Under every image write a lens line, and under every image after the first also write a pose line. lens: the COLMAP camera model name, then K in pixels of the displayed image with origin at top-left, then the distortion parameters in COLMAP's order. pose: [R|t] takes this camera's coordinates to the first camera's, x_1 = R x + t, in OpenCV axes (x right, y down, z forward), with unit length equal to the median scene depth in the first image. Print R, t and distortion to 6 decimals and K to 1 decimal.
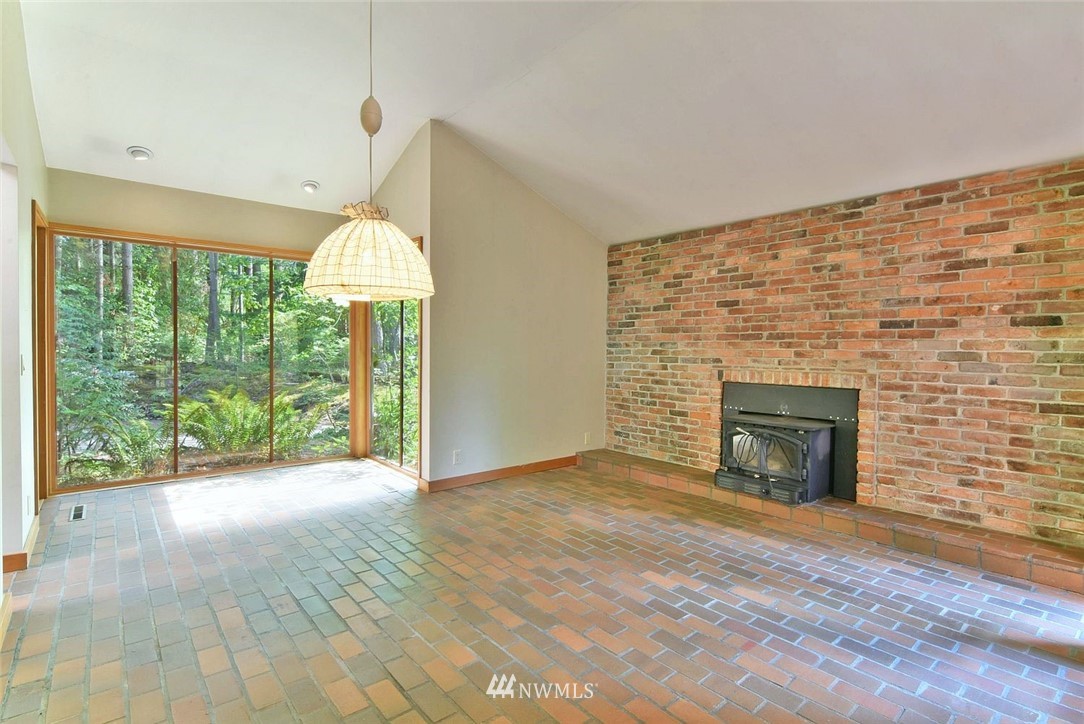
lens RADIAL K [[522.0, 0, 542.0], [0, 522.0, 362.0], [0, 0, 1]] dist [0.001580, -0.000201]
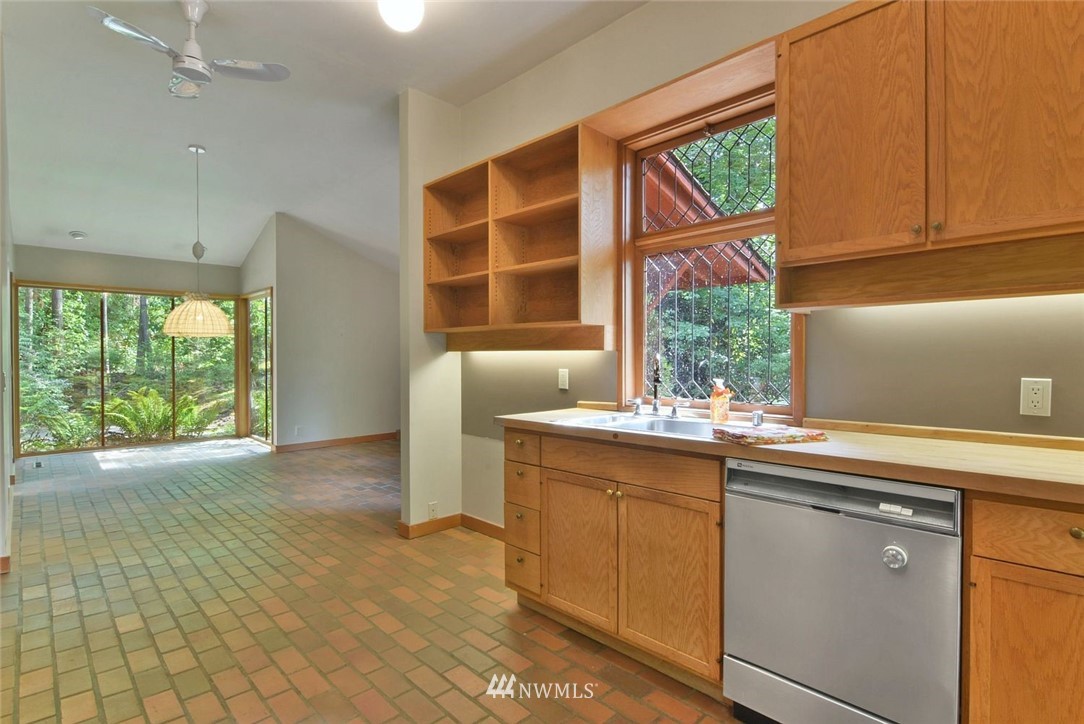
lens RADIAL K [[528.6, 0, 542.0], [0, 528.6, 362.0], [0, 0, 1]] dist [-0.000022, 0.000133]
pose [[0.997065, -0.011245, 0.075724, 0.100974], [0.012213, 0.999849, -0.012342, 0.002427], [-0.075574, 0.013230, 0.997052, -0.138895]]
